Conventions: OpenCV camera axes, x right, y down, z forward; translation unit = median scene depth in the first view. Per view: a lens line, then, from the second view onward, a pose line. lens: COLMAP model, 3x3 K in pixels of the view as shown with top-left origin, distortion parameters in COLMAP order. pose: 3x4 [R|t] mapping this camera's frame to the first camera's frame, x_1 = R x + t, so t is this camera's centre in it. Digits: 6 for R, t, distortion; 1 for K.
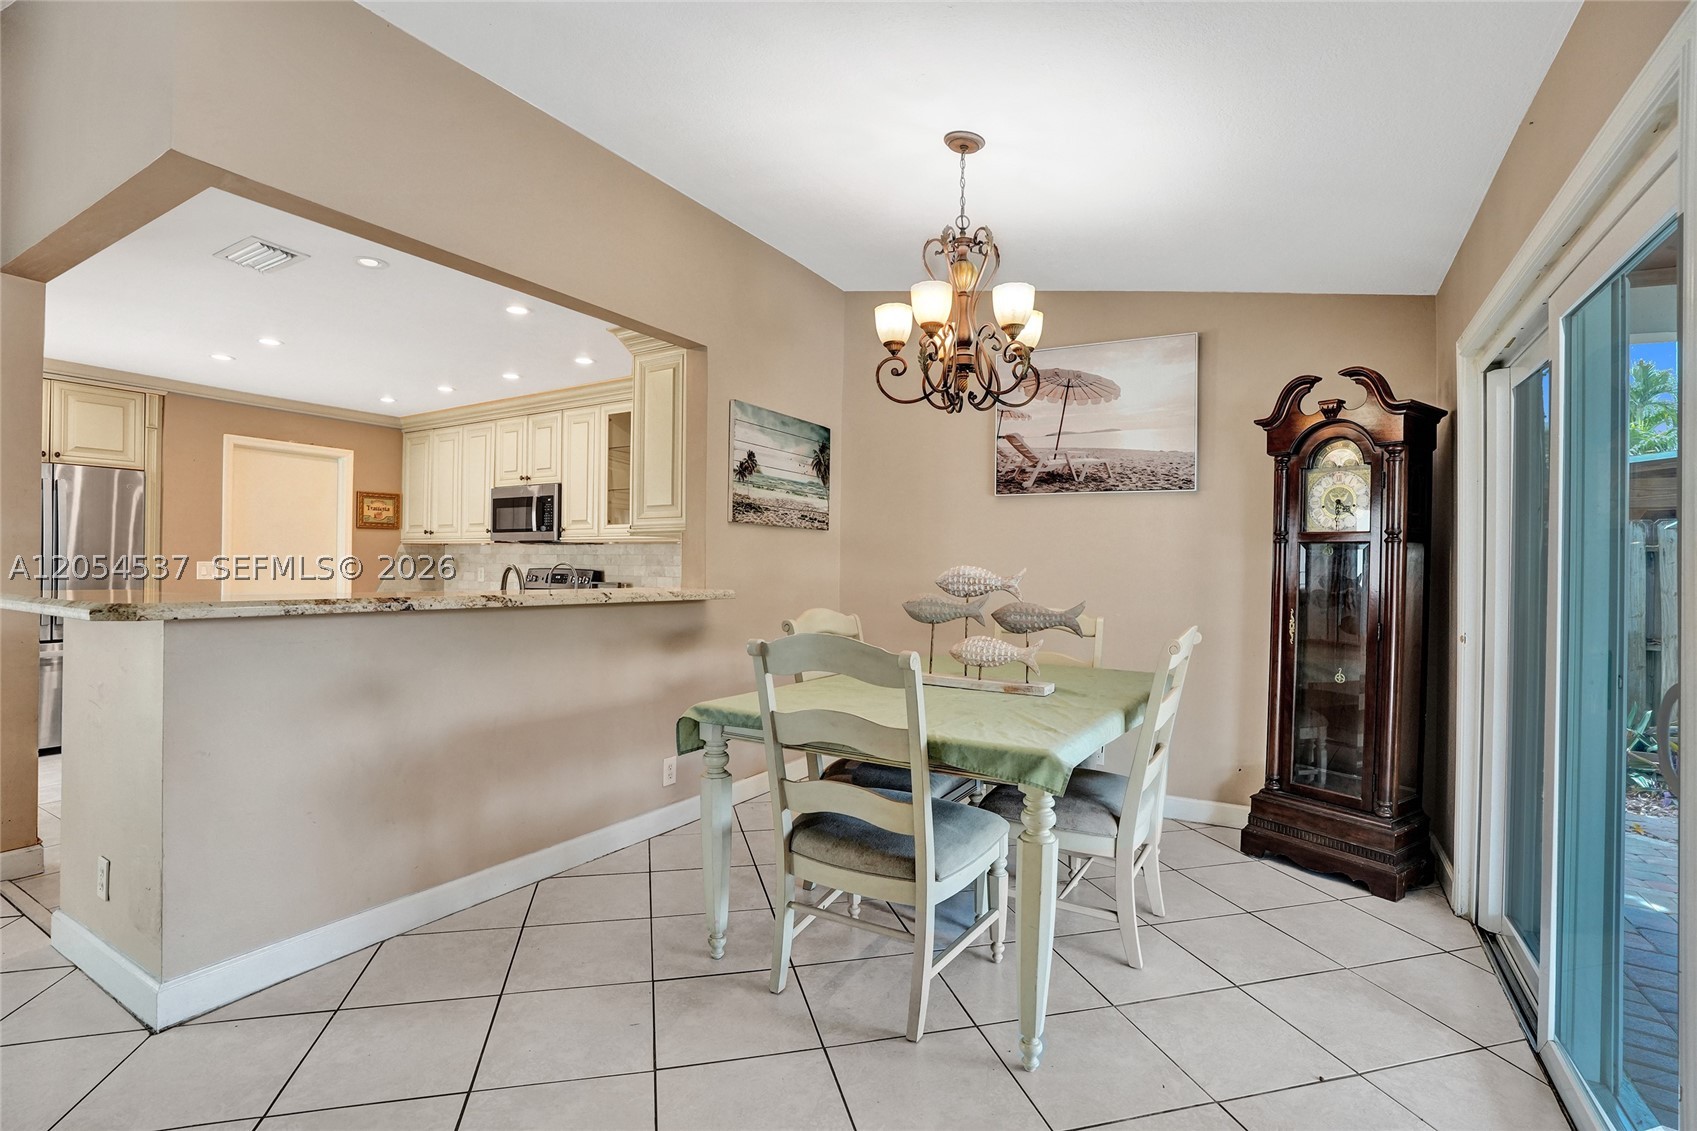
lens RADIAL K [[794.7, 0, 844.5], [0, 794.7, 561.1], [0, 0, 1]] dist [-0.001722, 0.000956]
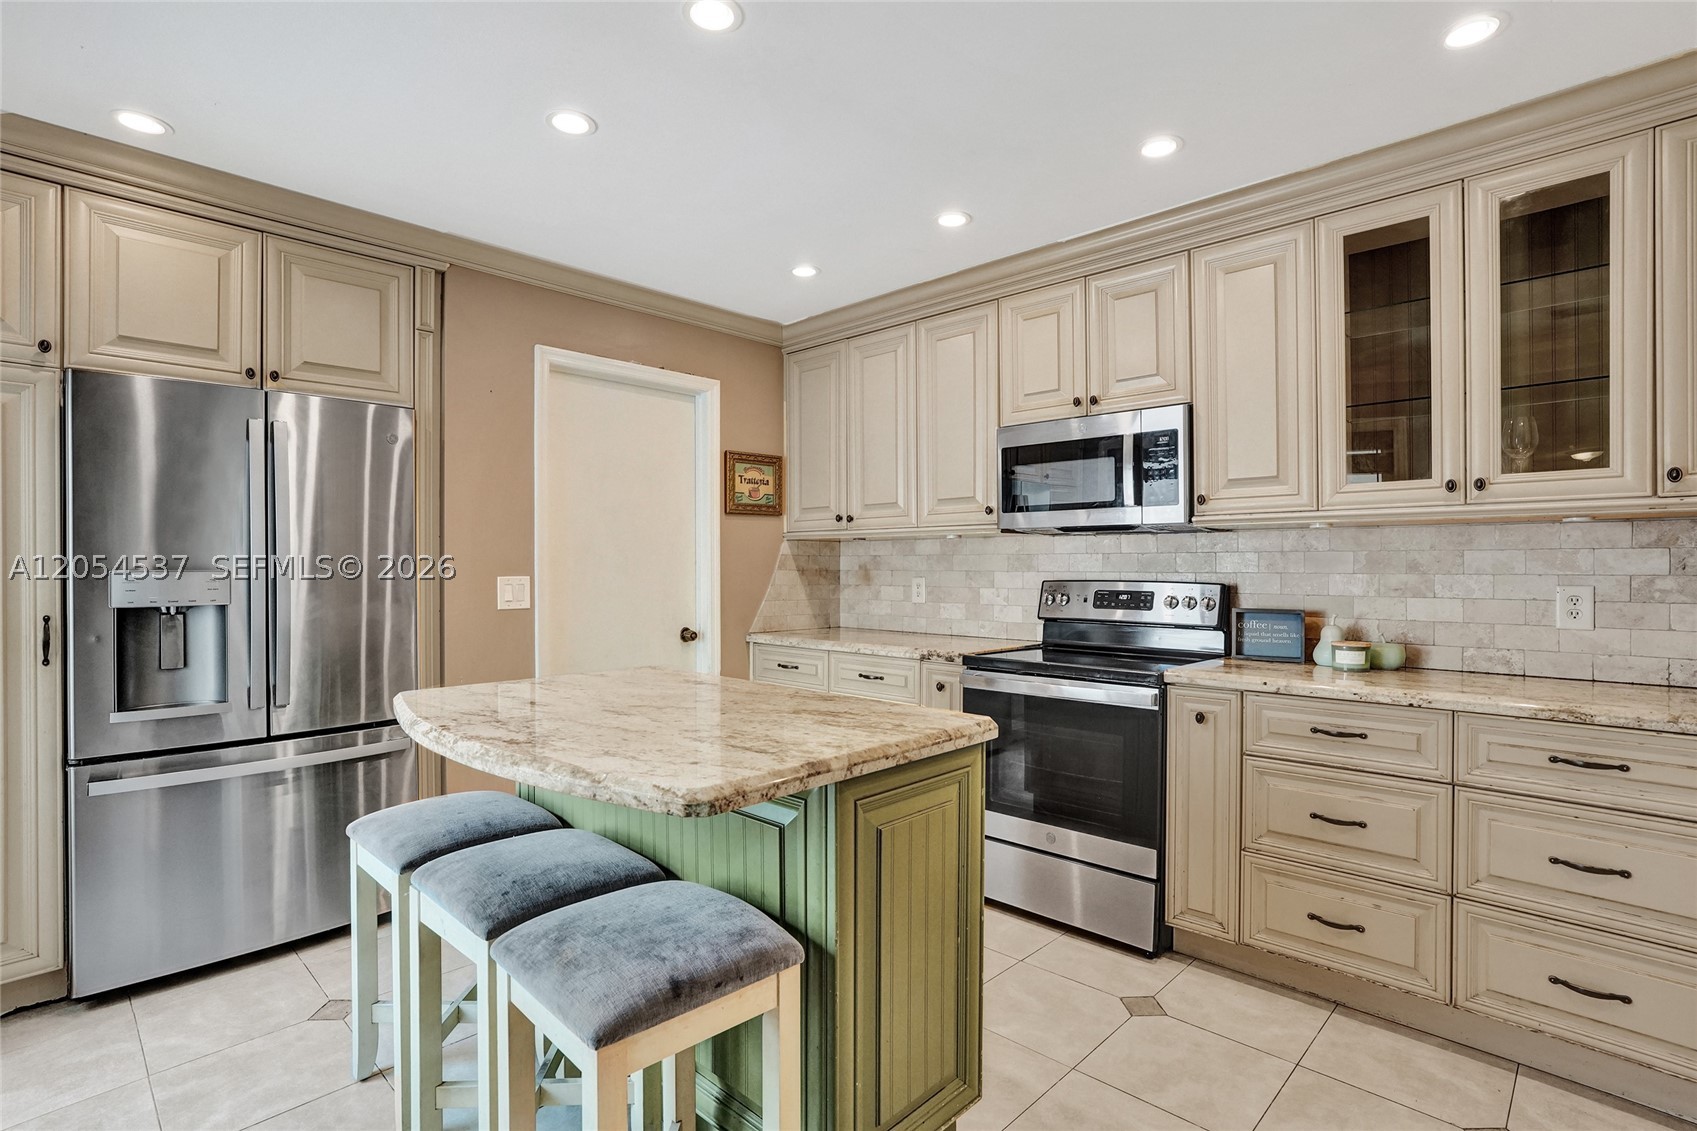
lens RADIAL K [[794.7, 0, 852.7], [0, 794.7, 568.7], [0, 0, 1]] dist [-0.001722, 0.000956]
pose [[0.986733, -0.010536, -0.162010, -0.453017], [0.011490, 0.999922, 0.004953, -0.003025], [0.161945, -0.006749, 0.986777, 0.463936]]
